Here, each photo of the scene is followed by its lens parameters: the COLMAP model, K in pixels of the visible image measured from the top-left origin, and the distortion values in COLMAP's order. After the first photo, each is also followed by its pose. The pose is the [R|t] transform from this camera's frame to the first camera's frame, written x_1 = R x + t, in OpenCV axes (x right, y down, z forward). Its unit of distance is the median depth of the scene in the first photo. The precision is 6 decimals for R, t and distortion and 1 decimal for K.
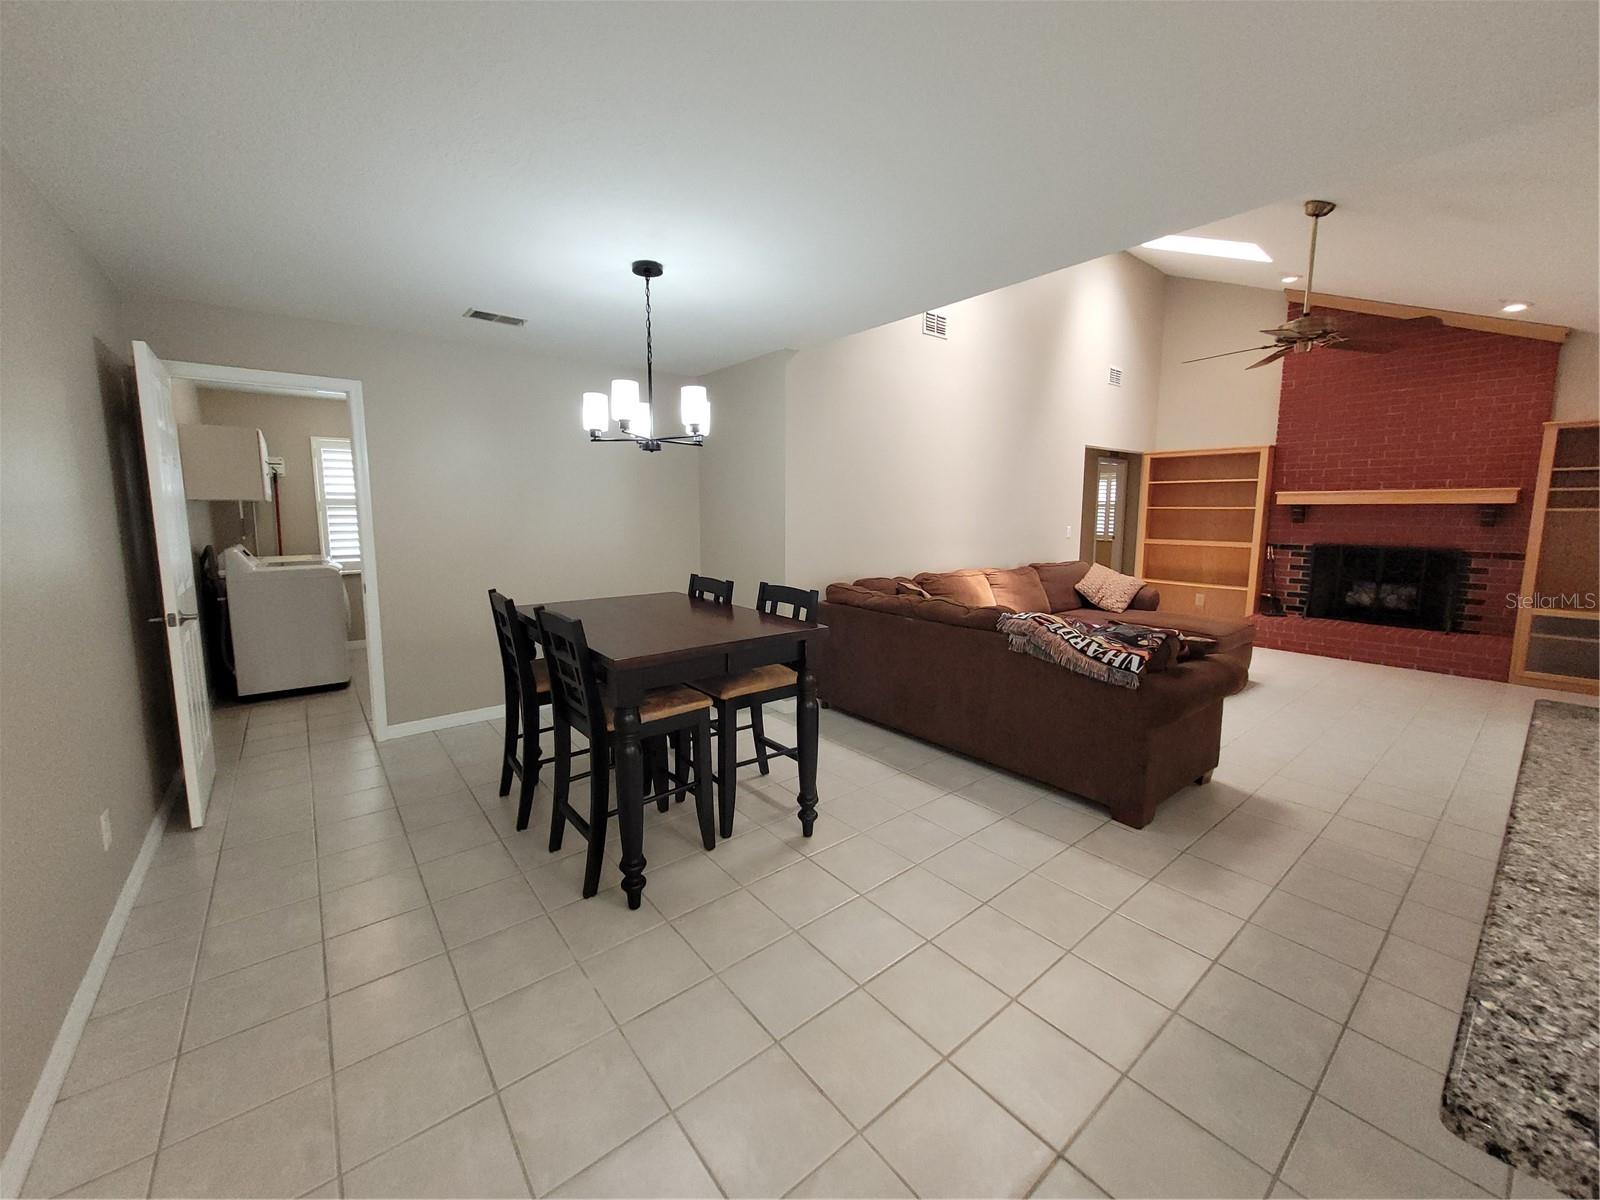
lens RADIAL K [[622.8, 0, 792.8], [0, 622.8, 584.9], [0, 0, 1]] dist [0.000518, -0.000365]
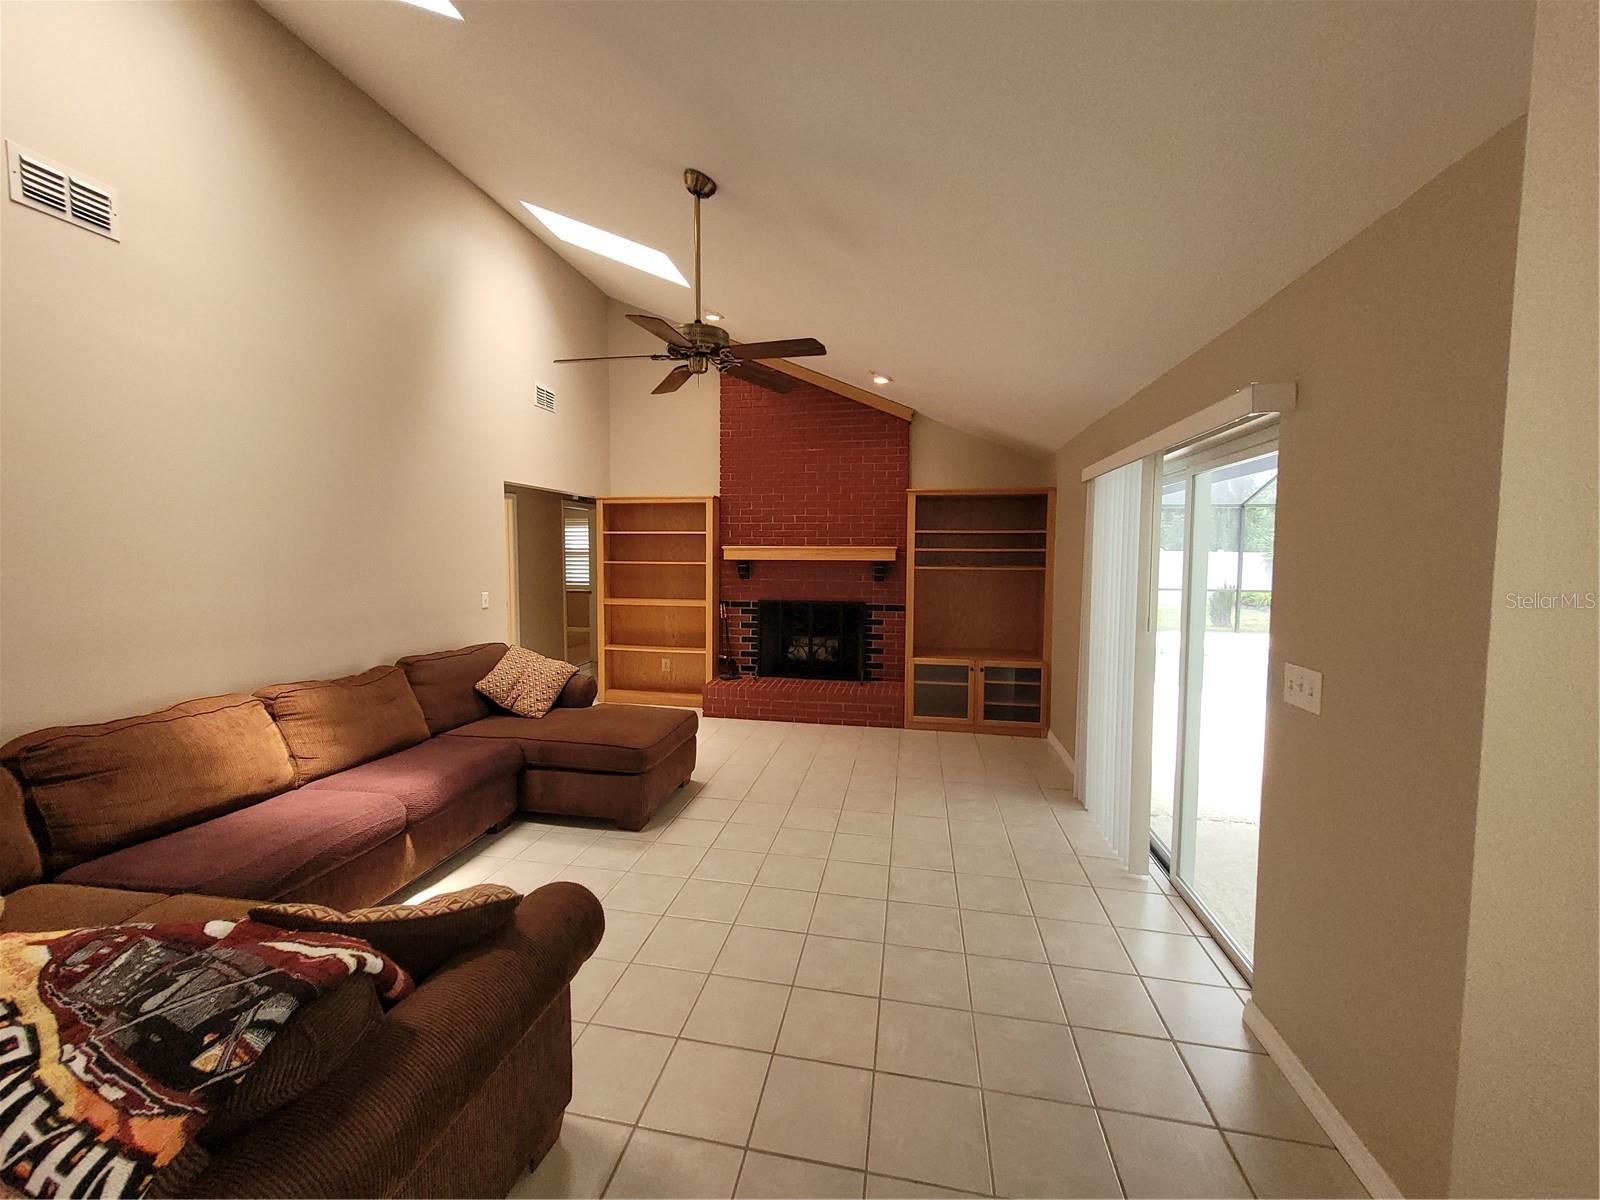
lens RADIAL K [[622.8, 0, 792.8], [0, 622.8, 584.9], [0, 0, 1]] dist [0.000518, -0.000365]
pose [[0.760746, -0.034001, 0.648159, 0.272342], [0.075429, 0.996492, -0.036257, -0.054181], [-0.644652, 0.076473, 0.760642, 0.249464]]
